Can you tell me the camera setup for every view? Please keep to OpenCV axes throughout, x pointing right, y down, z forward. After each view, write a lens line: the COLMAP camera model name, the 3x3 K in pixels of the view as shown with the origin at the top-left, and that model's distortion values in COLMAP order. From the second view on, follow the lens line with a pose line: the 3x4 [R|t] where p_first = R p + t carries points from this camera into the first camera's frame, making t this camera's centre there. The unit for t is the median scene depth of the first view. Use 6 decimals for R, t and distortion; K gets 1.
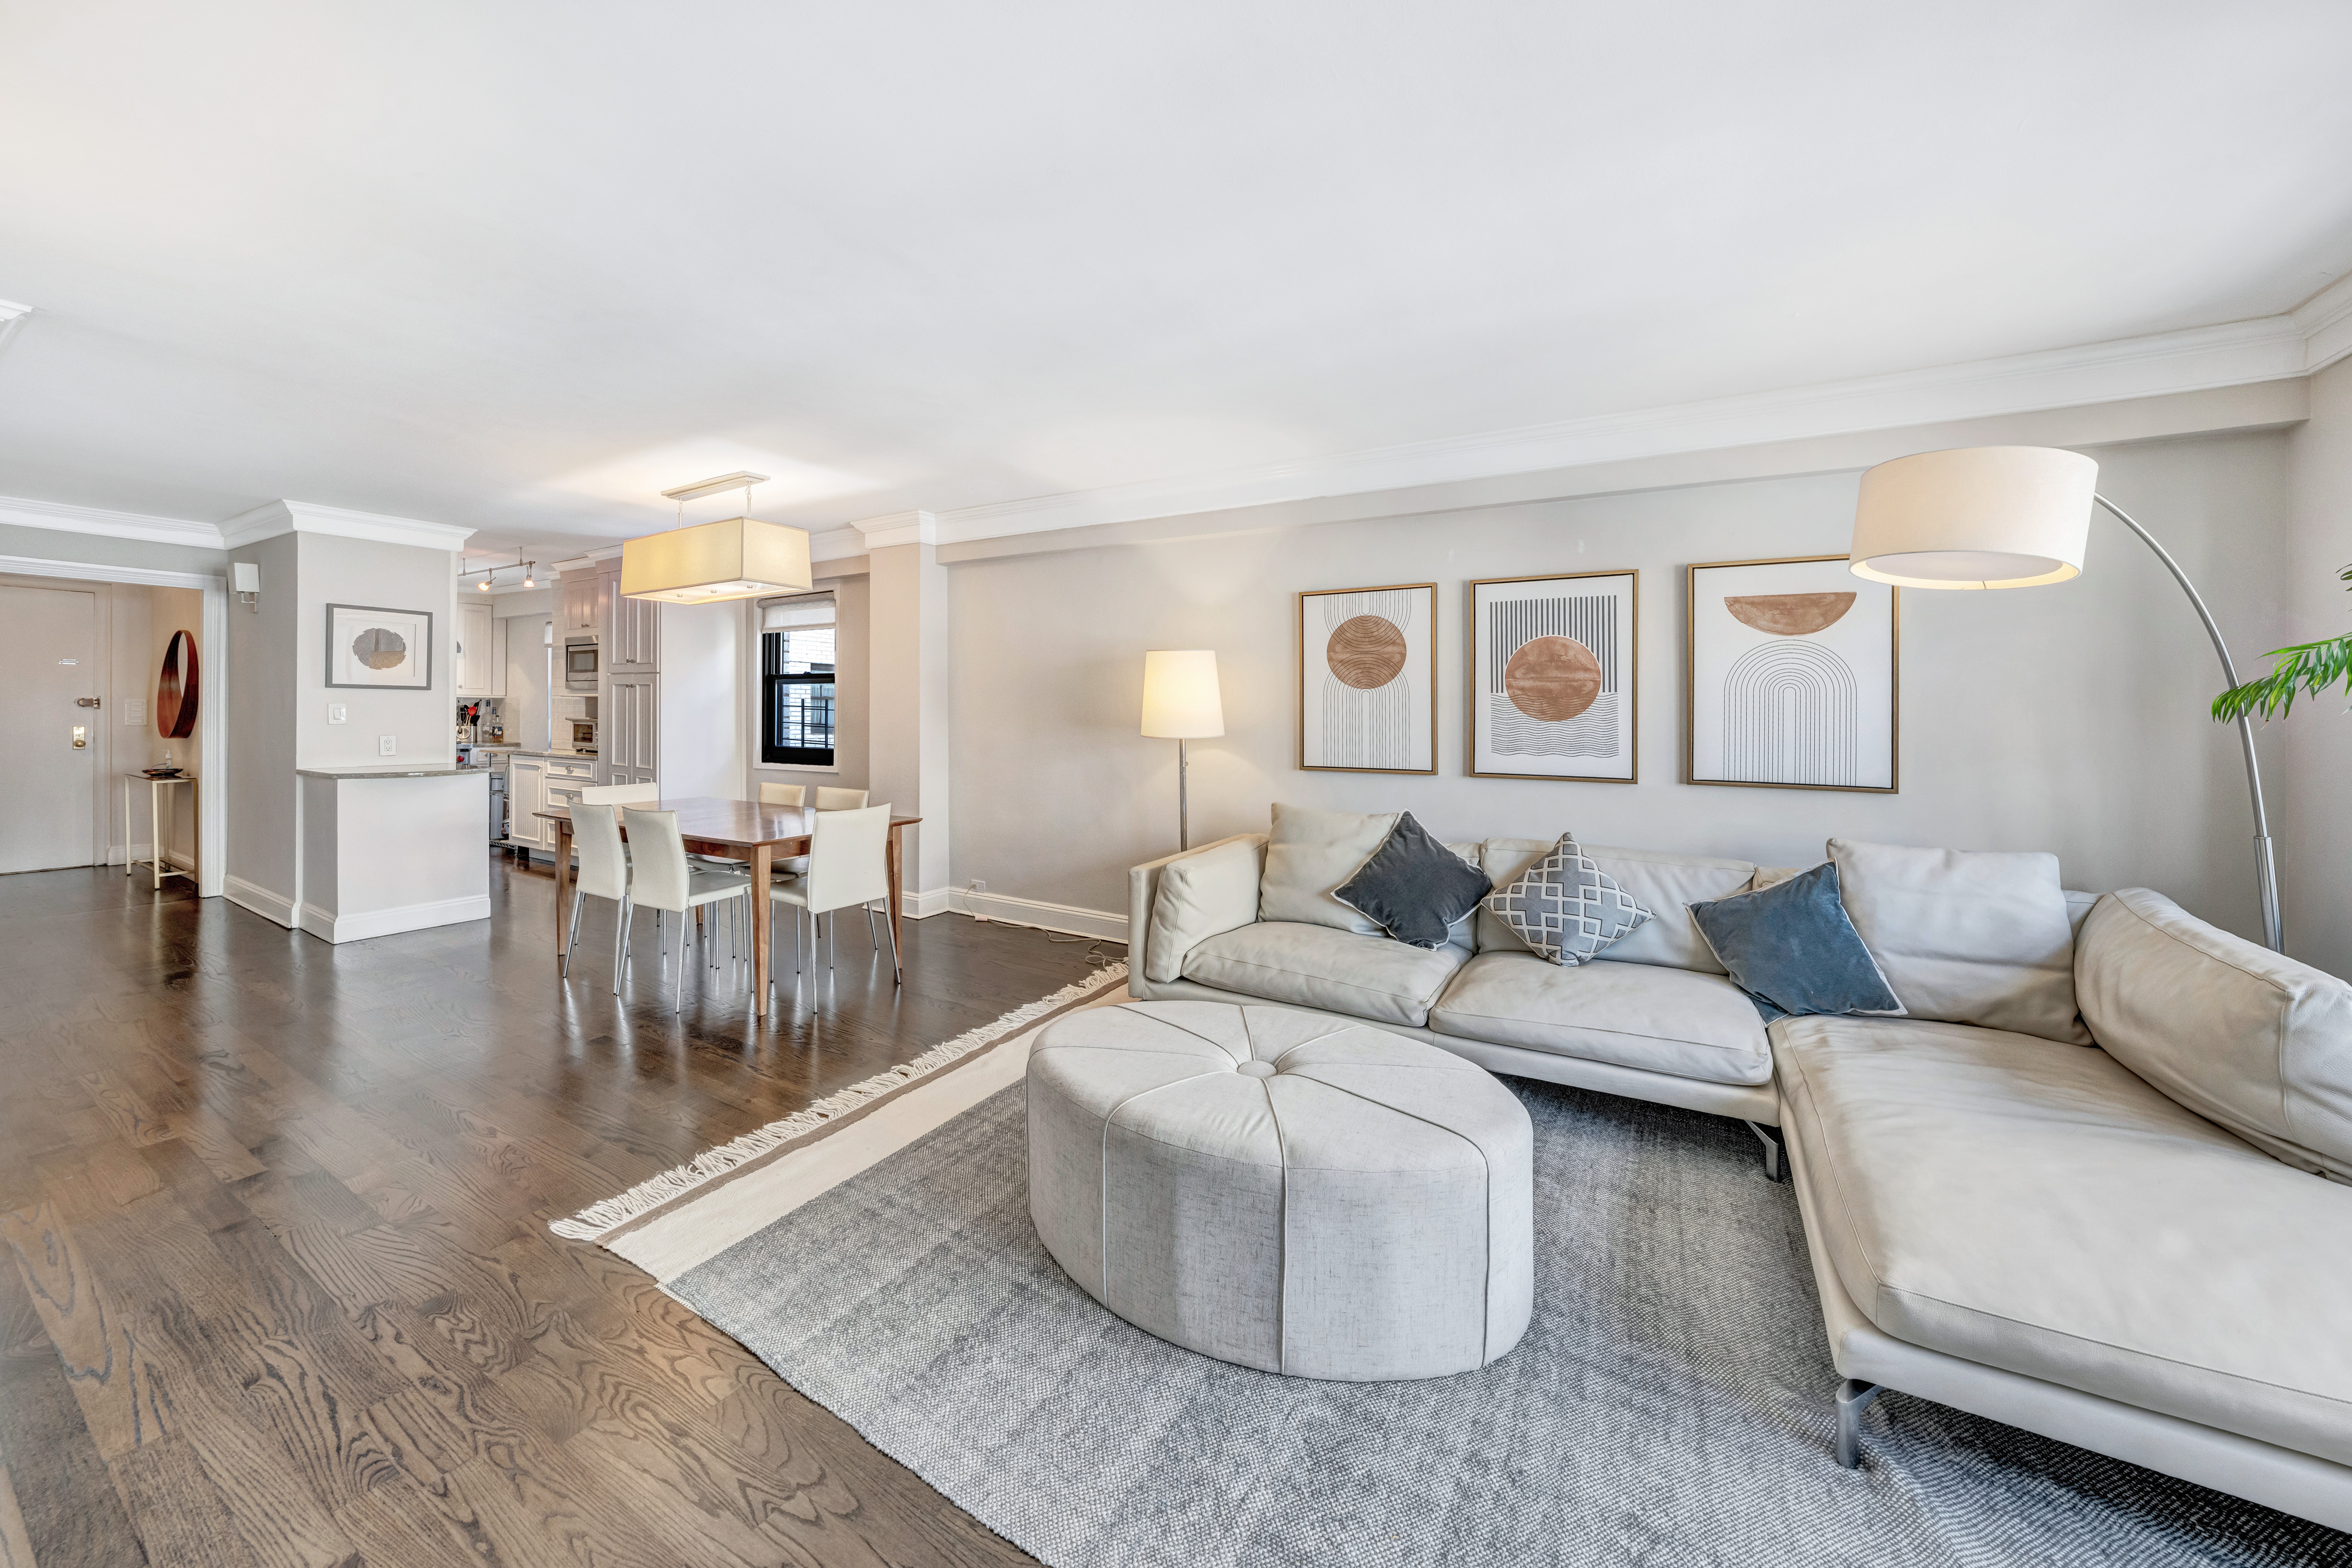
lens RADIAL K [[846.7, 0, 1180.1], [0, 846.7, 718.7], [0, 0, 1]] dist [-0.013491, 0.000085]
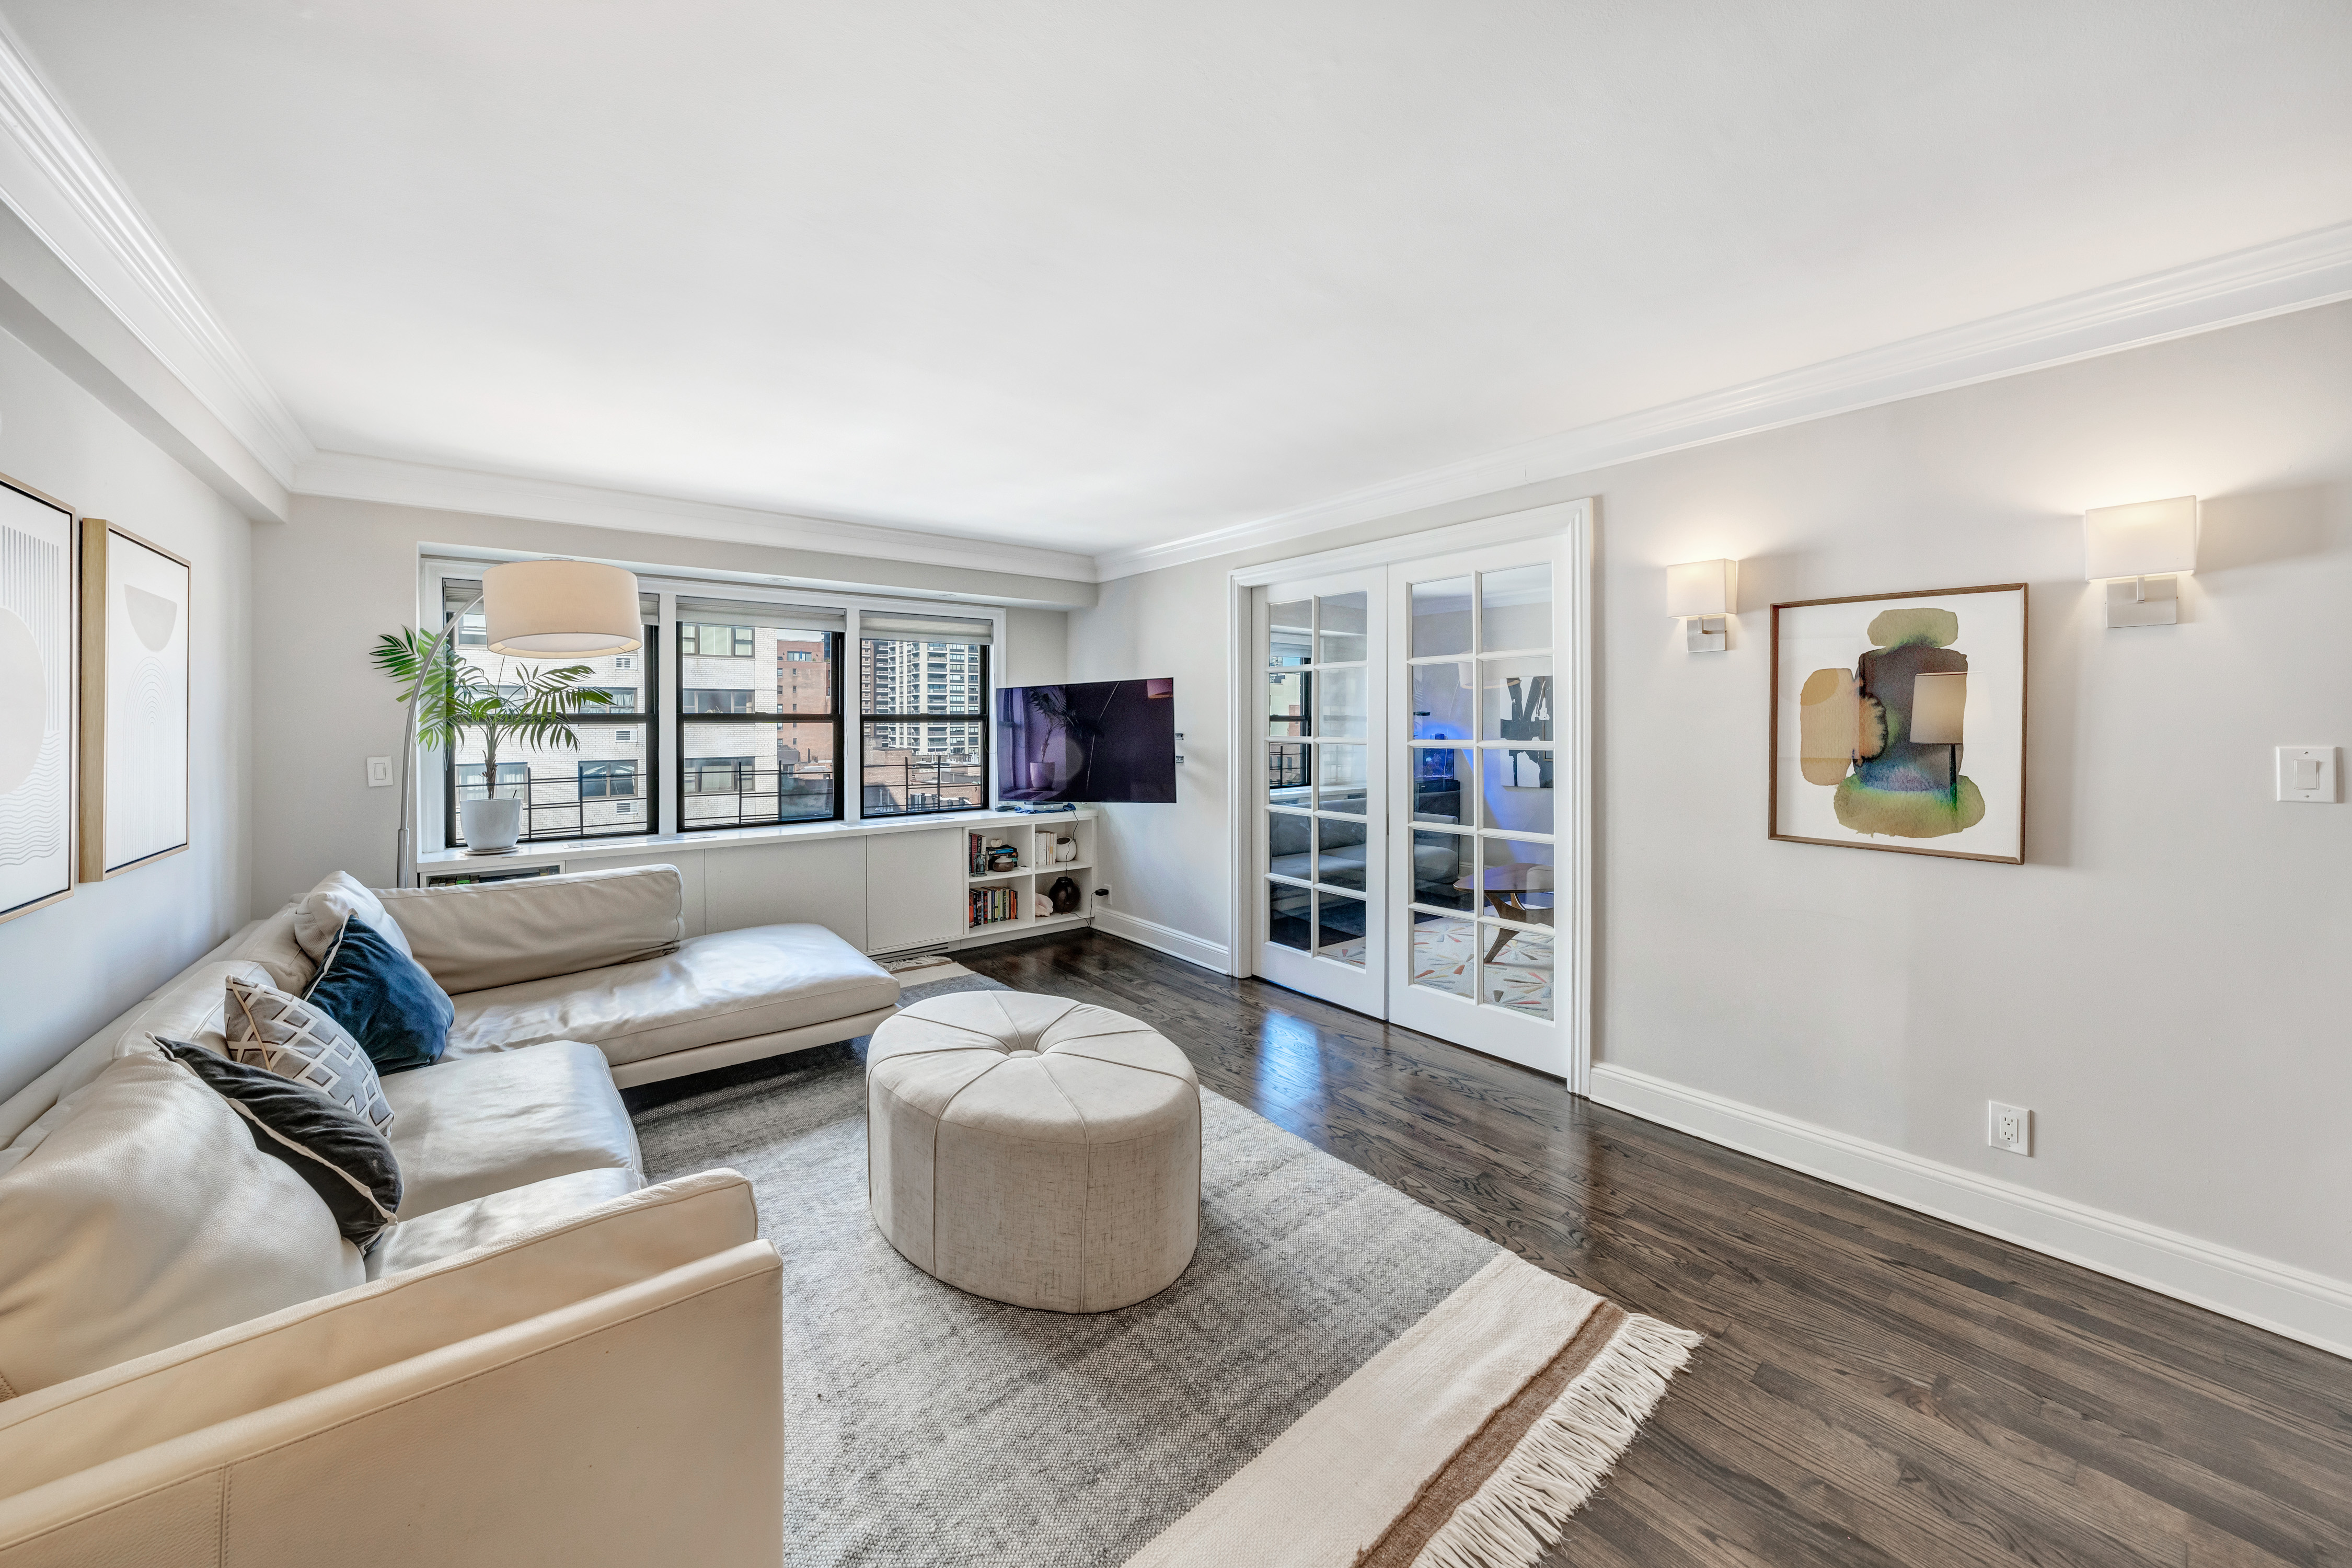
lens RADIAL K [[846.7, 0, 1180.1], [0, 846.7, 718.7], [0, 0, 1]] dist [-0.013491, 0.000085]
pose [[-0.934770, -0.007170, 0.355181, -0.189311], [-0.005554, 0.999969, 0.005569, -0.024998], [-0.355210, 0.003234, -0.934781, 0.715851]]
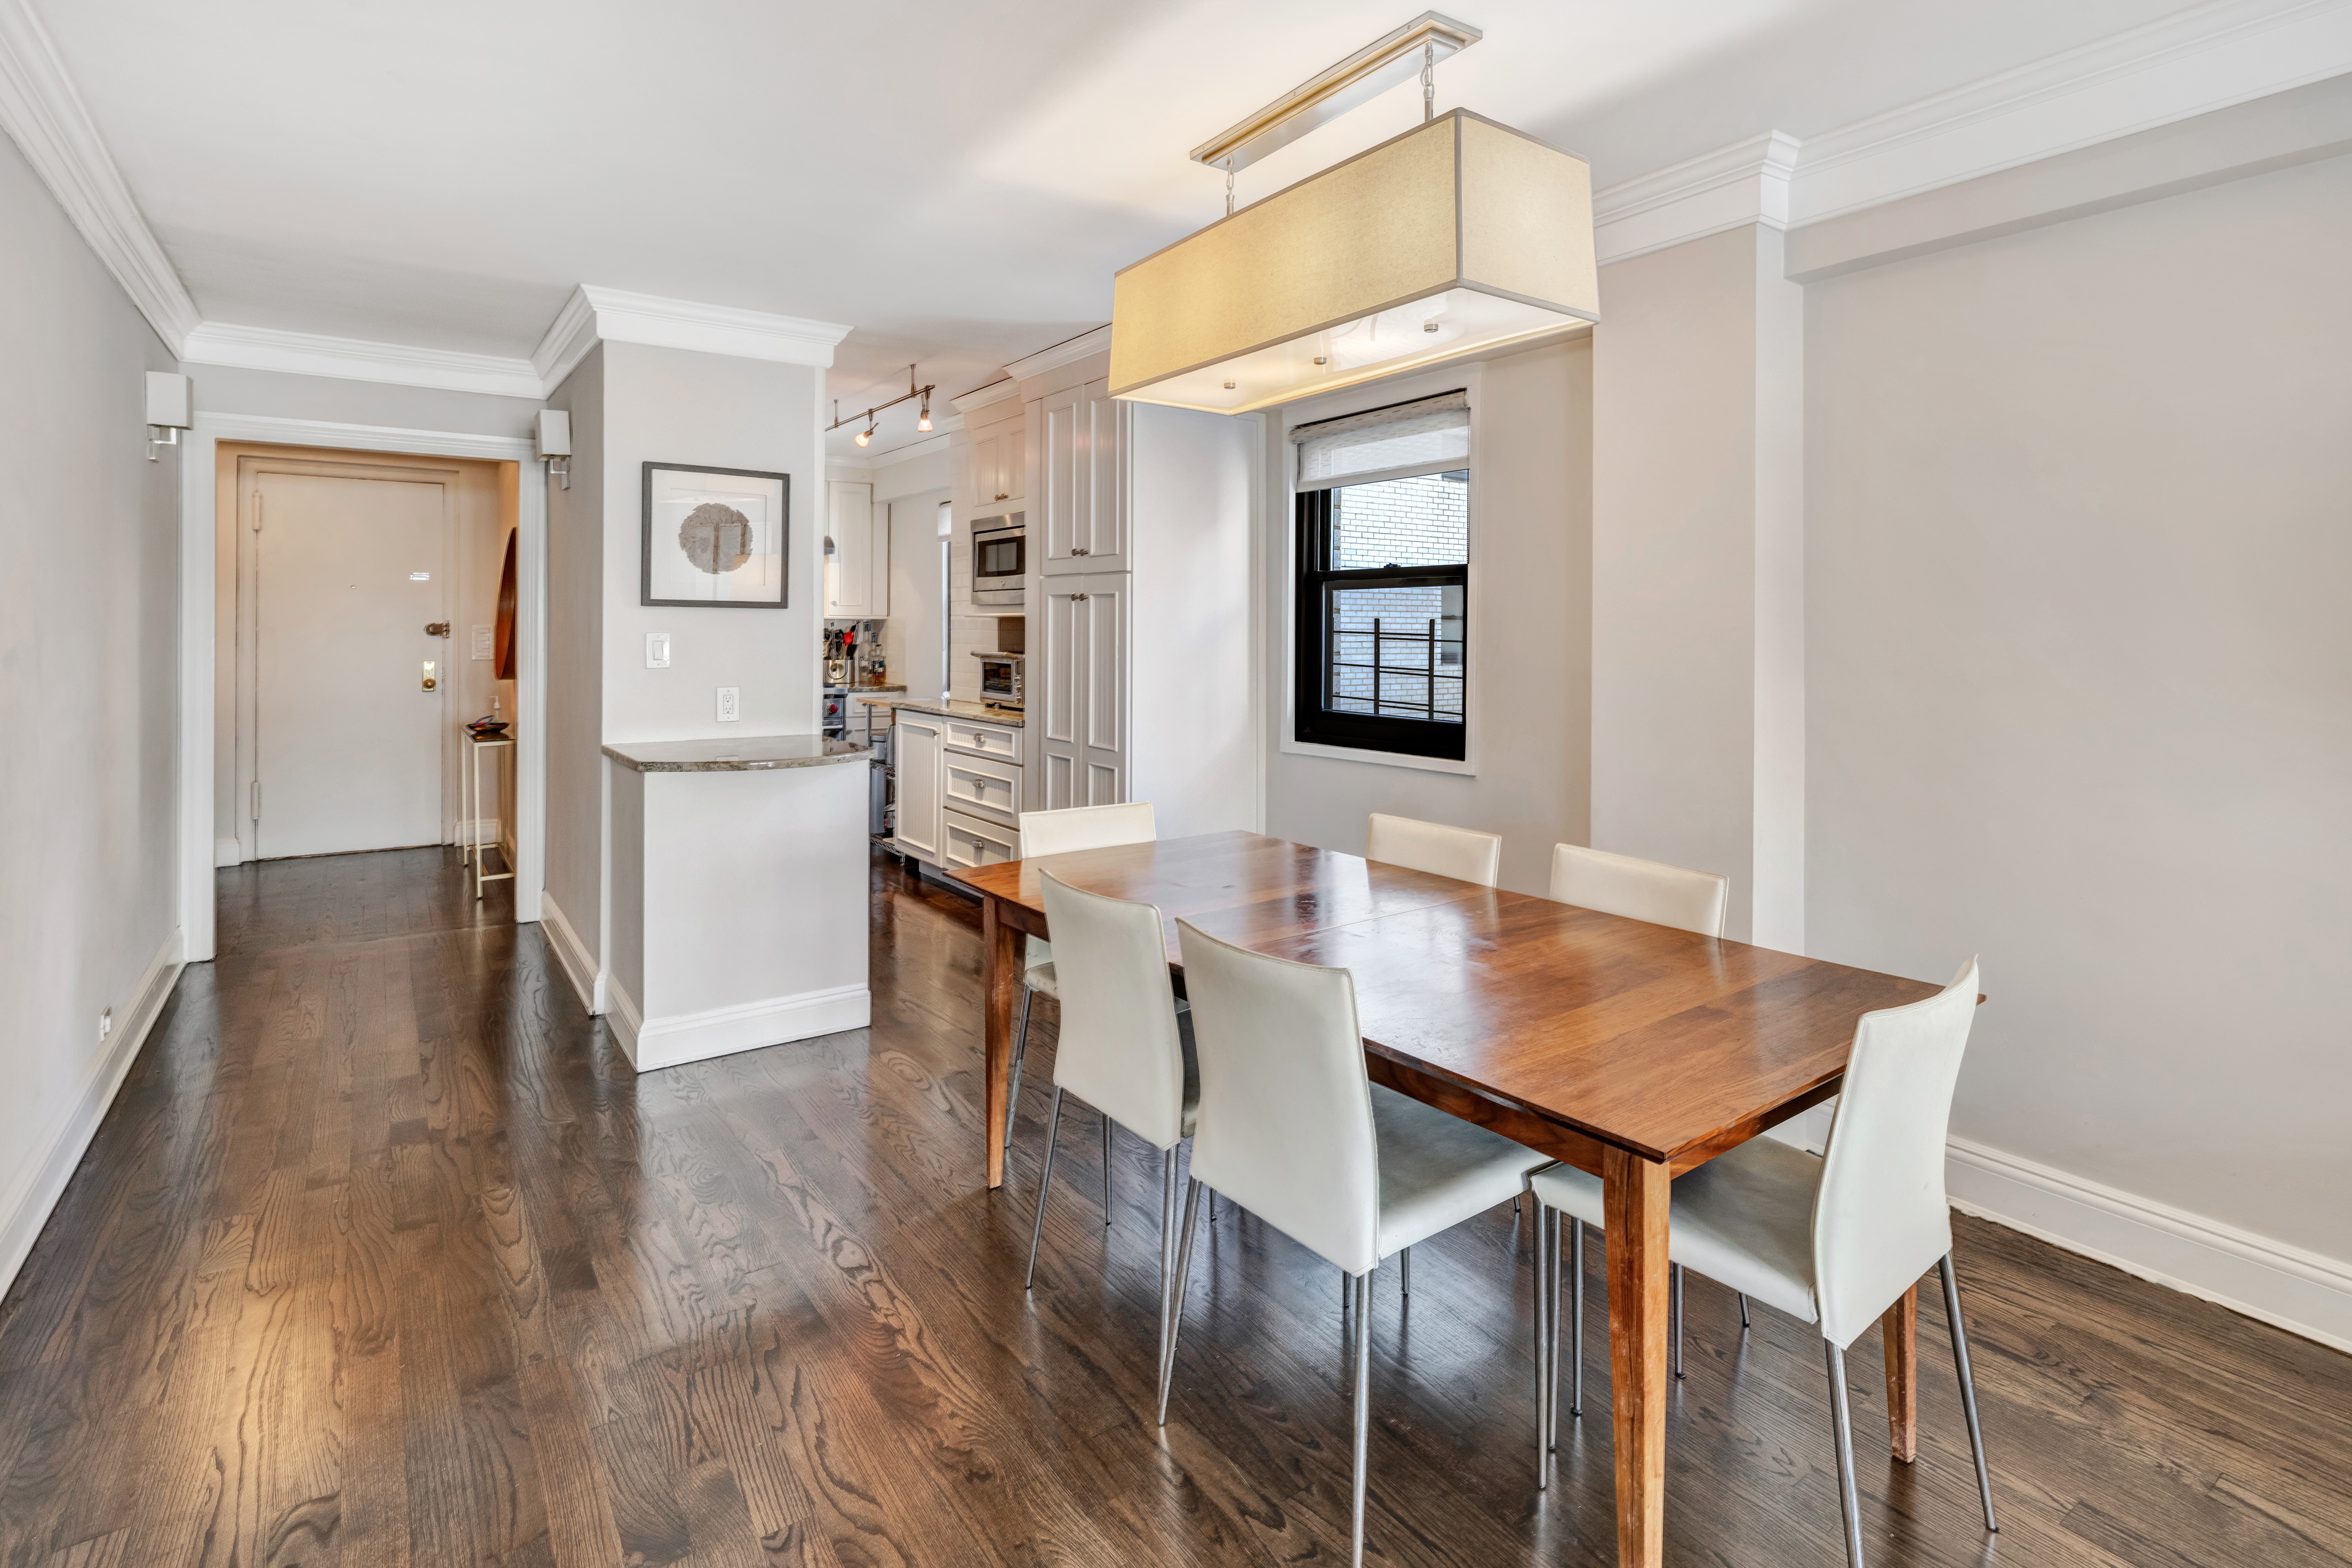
lens RADIAL K [[1139.6, 0, 1180.2], [0, 1139.6, 631.1], [0, 0, 1]] dist [0.001240, -0.024778]
pose [[0.912613, -0.002581, -0.408816, -0.284912], [-0.000433, 0.999973, -0.007280, -0.011196], [0.408824, 0.006821, 0.912588, 0.344482]]
